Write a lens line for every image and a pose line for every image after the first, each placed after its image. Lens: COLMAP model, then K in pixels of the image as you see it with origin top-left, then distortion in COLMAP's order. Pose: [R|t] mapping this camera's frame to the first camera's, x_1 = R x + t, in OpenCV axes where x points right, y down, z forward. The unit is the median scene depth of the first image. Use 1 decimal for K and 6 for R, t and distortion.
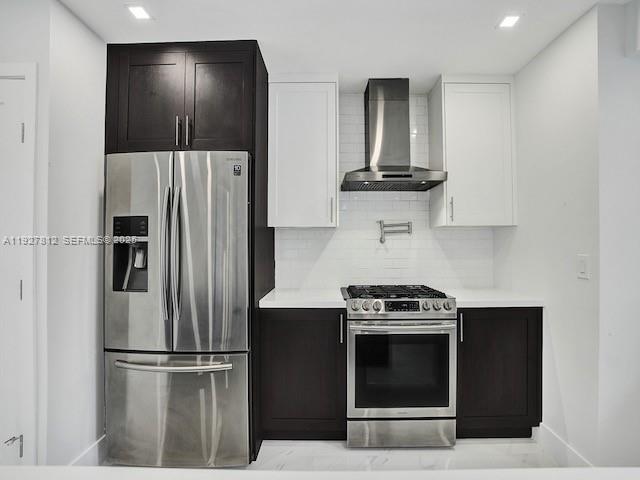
lens RADIAL K [[306.6, 0, 319.6], [0, 306.6, 238.1], [0, 0, 1]] dist [-0.027192, 0.004363]
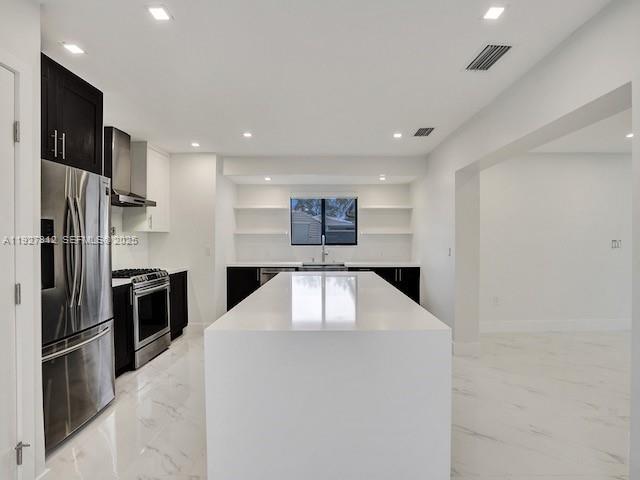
lens RADIAL K [[306.6, 0, 323.5], [0, 306.6, 235.6], [0, 0, 1]] dist [-0.027192, 0.004363]
pose [[0.003628, 0.010877, 0.999934, -1.485918], [-0.012919, 0.999858, -0.010829, -0.010914], [-0.999910, -0.012879, 0.003768, 0.008764]]
